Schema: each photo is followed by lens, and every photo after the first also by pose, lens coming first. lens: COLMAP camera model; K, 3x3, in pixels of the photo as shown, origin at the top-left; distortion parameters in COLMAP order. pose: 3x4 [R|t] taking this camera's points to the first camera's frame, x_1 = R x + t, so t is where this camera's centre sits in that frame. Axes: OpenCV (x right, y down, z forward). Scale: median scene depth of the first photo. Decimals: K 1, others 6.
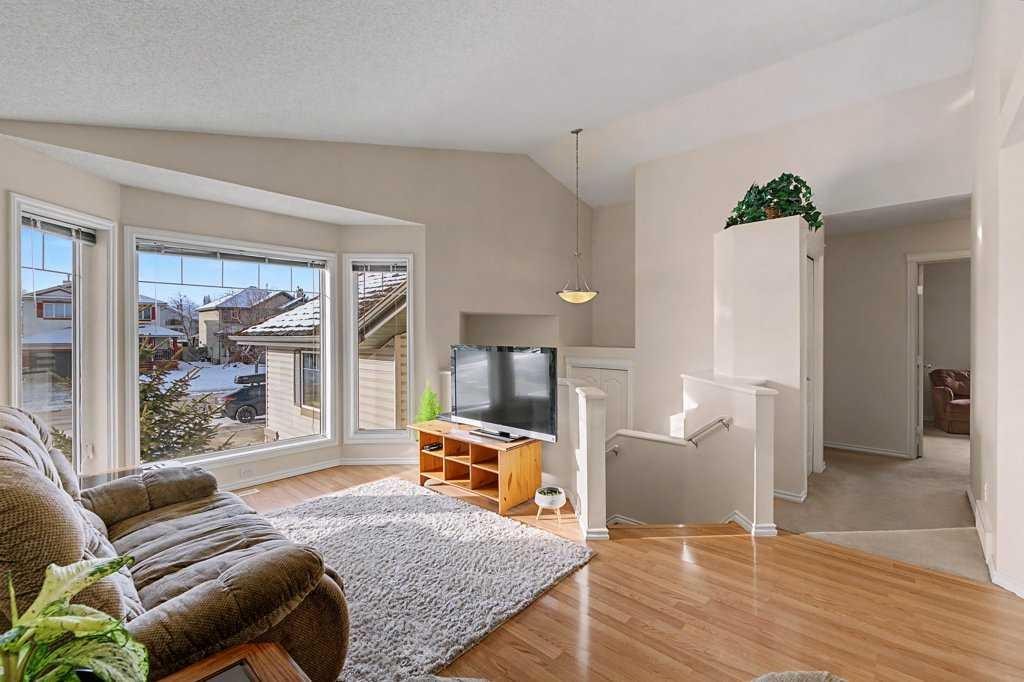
lens RADIAL K [[424.2, 0, 506.9], [0, 424.2, 339.9], [0, 0, 1]] dist [0.001005, 0.000032]
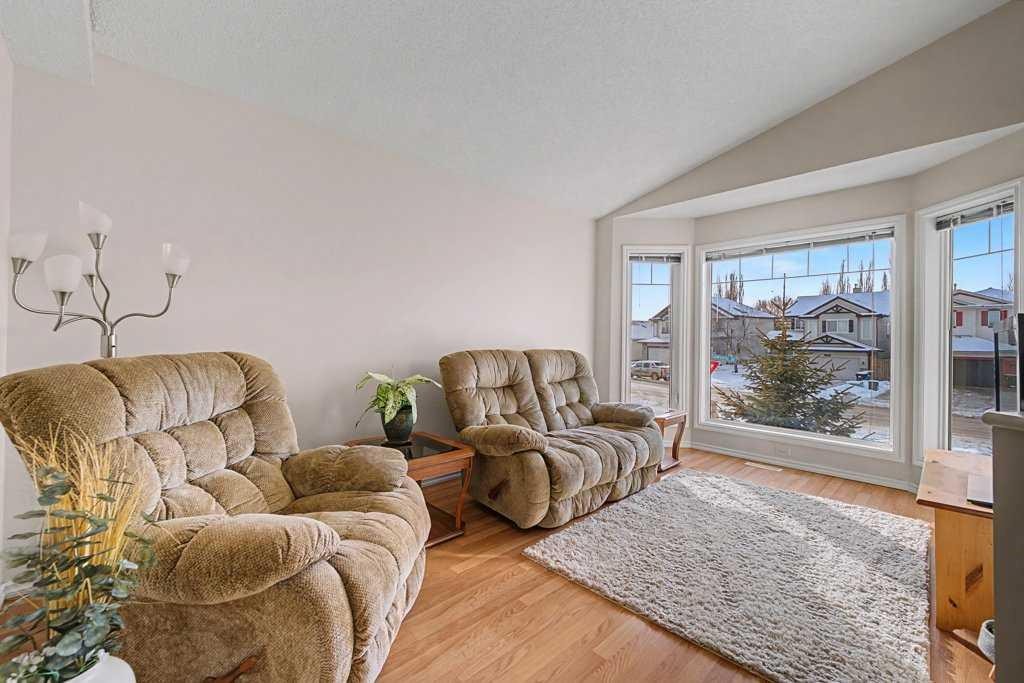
lens RADIAL K [[417.9, 0, 511.2], [0, 417.9, 337.7], [0, 0, 1]] dist [0.000381, -0.000070]
pose [[-0.064330, 0.002217, -0.997926, 0.483652], [-0.028733, 0.999579, 0.004073, 0.046821], [0.997515, 0.028936, -0.064239, 0.407440]]
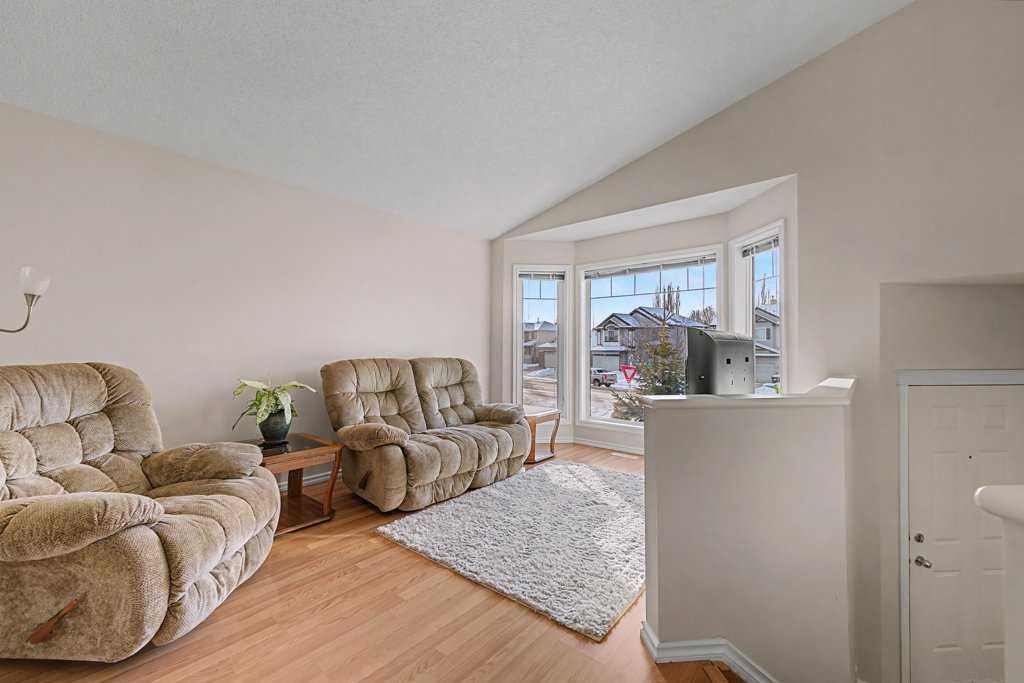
lens RADIAL K [[413.0, 0, 512.2], [0, 413.0, 343.5], [0, 0, 1]] dist [0.000049, 0.000063]
pose [[0.042193, -0.006720, -0.999087, 0.595669], [-0.019111, 0.999789, -0.007532, 0.042719], [0.998927, 0.019412, 0.042056, 0.595256]]
